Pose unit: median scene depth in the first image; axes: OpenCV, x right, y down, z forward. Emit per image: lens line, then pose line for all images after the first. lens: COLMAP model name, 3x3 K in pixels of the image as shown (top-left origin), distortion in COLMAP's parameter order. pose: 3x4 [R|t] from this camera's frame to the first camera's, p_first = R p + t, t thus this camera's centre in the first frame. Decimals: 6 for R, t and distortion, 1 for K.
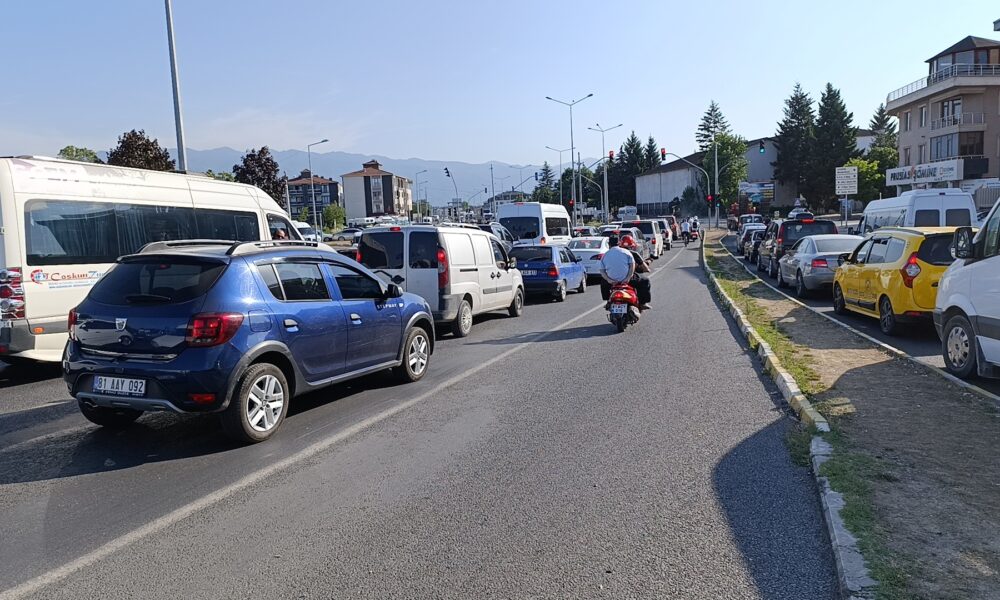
lens RADIAL K [[718.5, 0, 500.0], [0, 718.5, 300.0], [0, 0, 1]] dist [-0.001590, -0.005611]
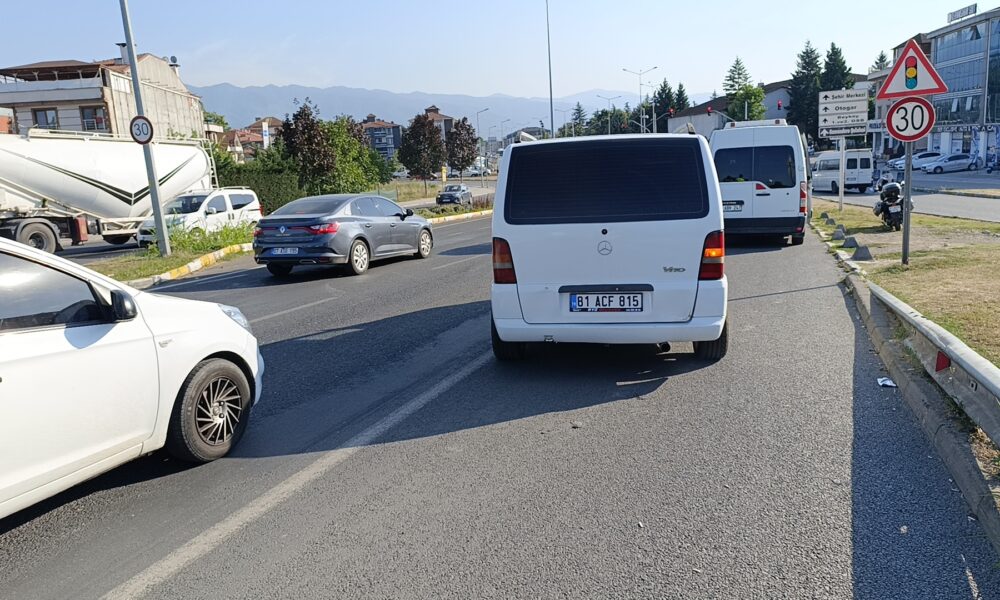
lens RADIAL K [[718.5, 0, 500.0], [0, 718.5, 300.0], [0, 0, 1]] dist [-0.001590, -0.005611]
pose [[0.999860, -0.012360, -0.011319, -0.095085], [0.013316, 0.995970, 0.088689, 0.019780], [0.010177, -0.088827, 0.995995, -0.245771]]
